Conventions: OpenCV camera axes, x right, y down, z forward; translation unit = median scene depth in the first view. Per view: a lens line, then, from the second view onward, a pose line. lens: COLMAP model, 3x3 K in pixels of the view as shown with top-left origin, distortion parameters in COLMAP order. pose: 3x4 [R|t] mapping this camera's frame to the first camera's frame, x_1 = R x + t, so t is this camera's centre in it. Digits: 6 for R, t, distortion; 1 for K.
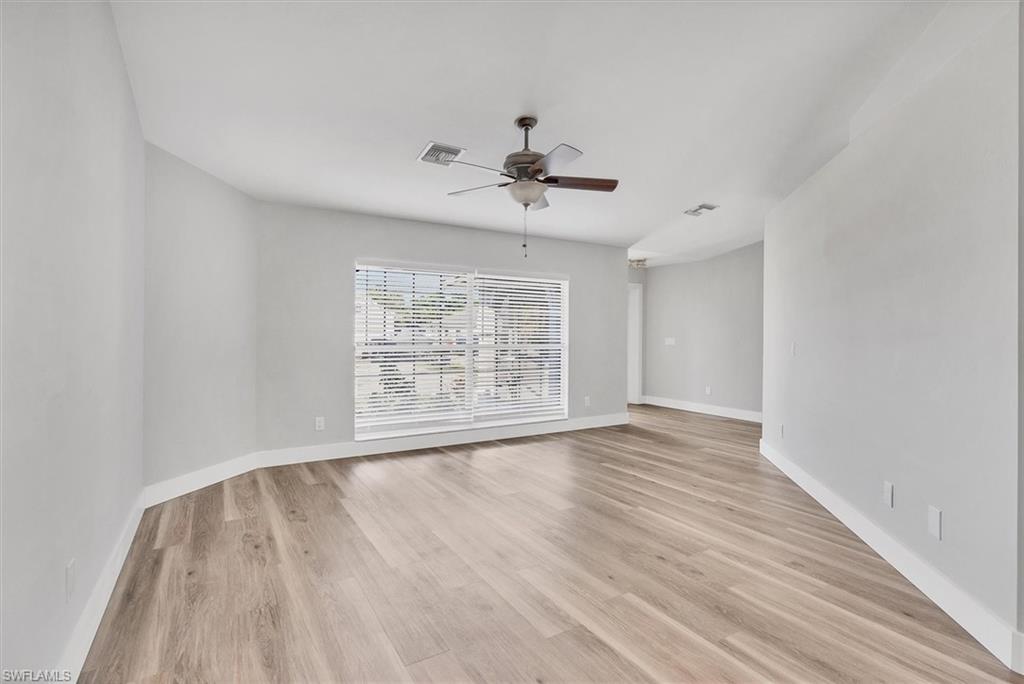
lens RADIAL K [[471.7, 0, 514.3], [0, 471.7, 340.5], [0, 0, 1]] dist [-0.003018, -0.000054]
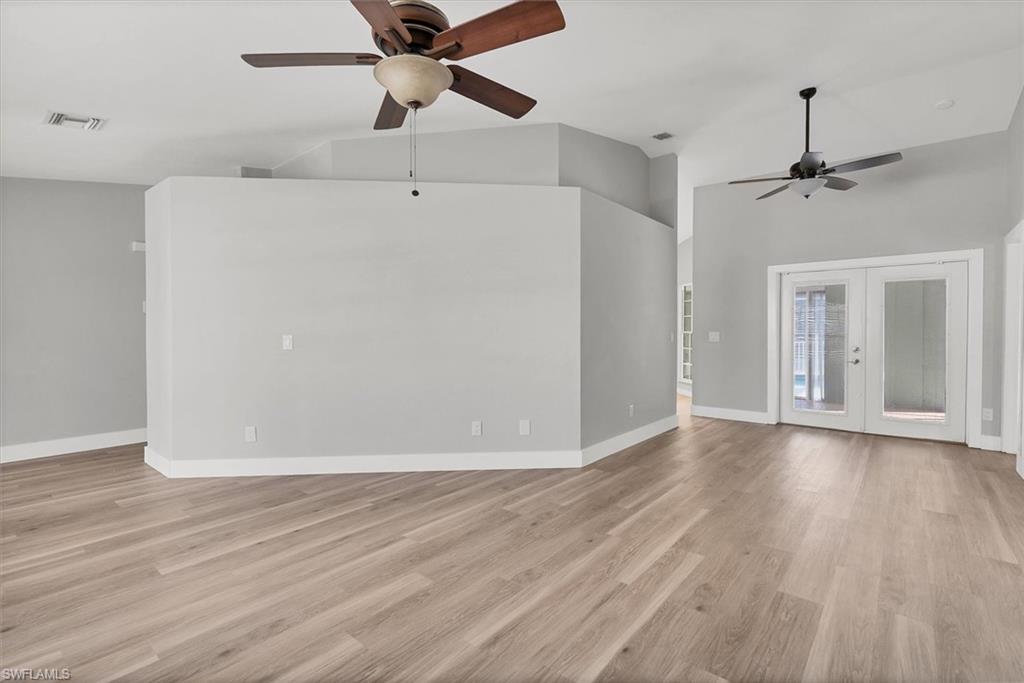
lens RADIAL K [[471.7, 0, 515.7], [0, 471.7, 335.5], [0, 0, 1]] dist [-0.003018, -0.000054]
pose [[-0.316197, -0.018093, 0.948521, -0.665576], [0.004771, 0.999775, 0.020661, -0.008514], [-0.948681, 0.011058, -0.316040, 1.272040]]
